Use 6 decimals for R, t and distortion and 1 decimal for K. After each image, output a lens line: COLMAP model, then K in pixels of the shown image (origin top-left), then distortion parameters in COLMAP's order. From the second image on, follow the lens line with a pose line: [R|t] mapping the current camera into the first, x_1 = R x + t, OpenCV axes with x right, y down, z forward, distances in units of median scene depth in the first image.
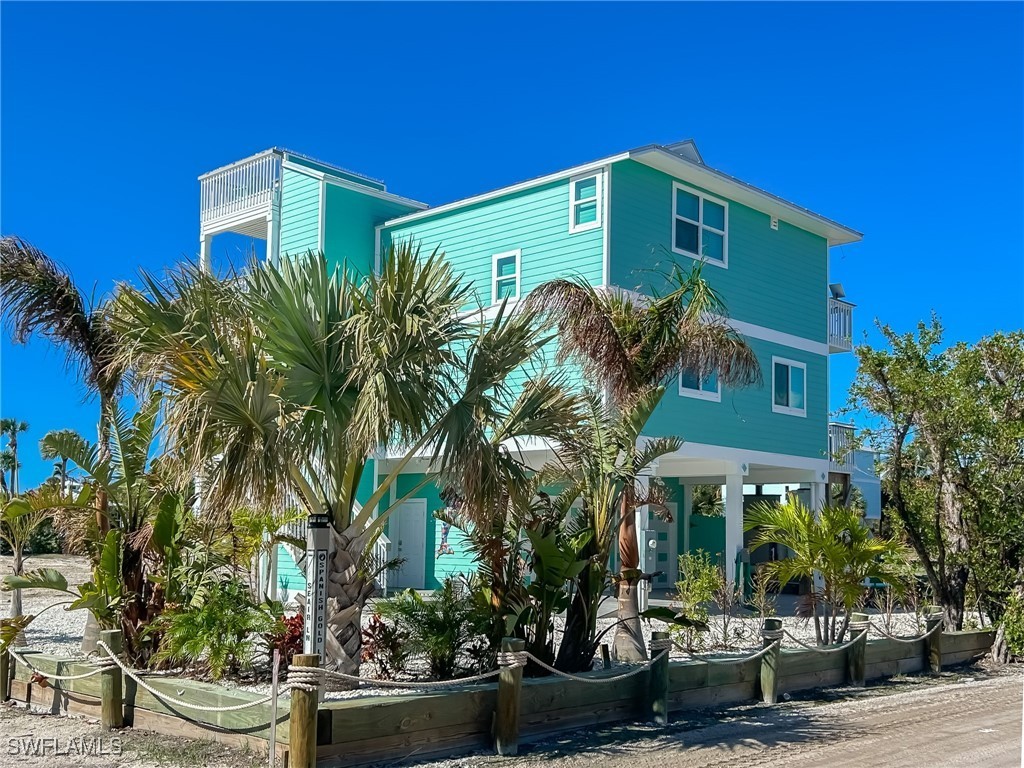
lens RADIAL K [[1101.4, 0, 492.8], [0, 1101.4, 382.9], [0, 0, 1]] dist [0.119063, -0.240494]
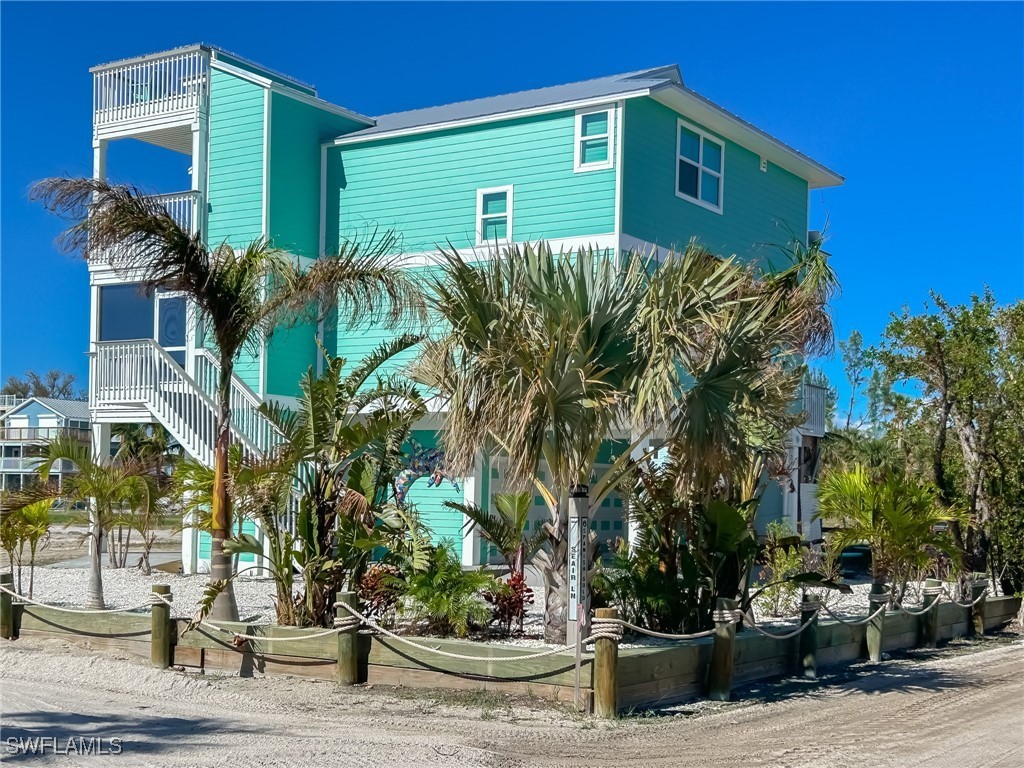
lens RADIAL K [[1401.3, 0, 512.0], [0, 1401.3, 384.0], [0, 0, 1]] dist [0.080304, -0.087184]
pose [[0.983002, 0.020713, 0.182423, -0.191076], [-0.030674, 0.998178, 0.051953, -0.020235], [-0.181014, -0.056666, 0.981847, -0.135882]]
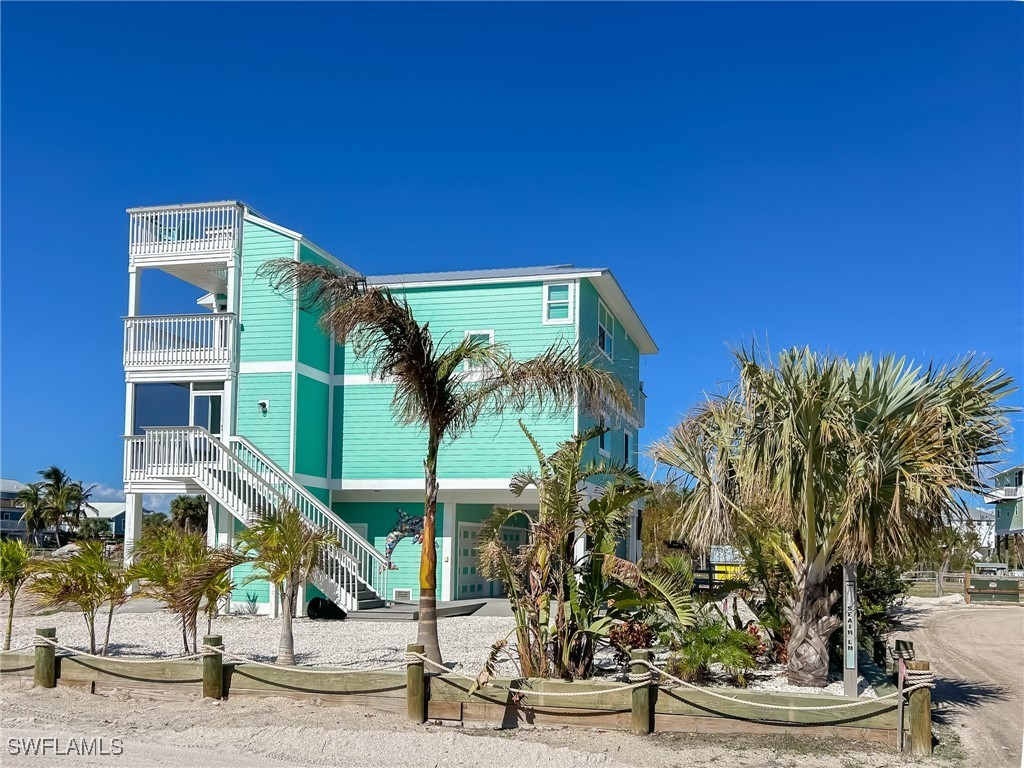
lens RADIAL K [[808.9, 0, 608.7], [0, 808.9, 476.8], [0, 0, 1]] dist [0.044193, -0.032131]
pose [[0.850870, 0.046525, 0.523312, -0.361531], [-0.073755, 0.996785, 0.031303, 0.007888], [-0.520173, -0.065232, 0.851566, 0.137052]]
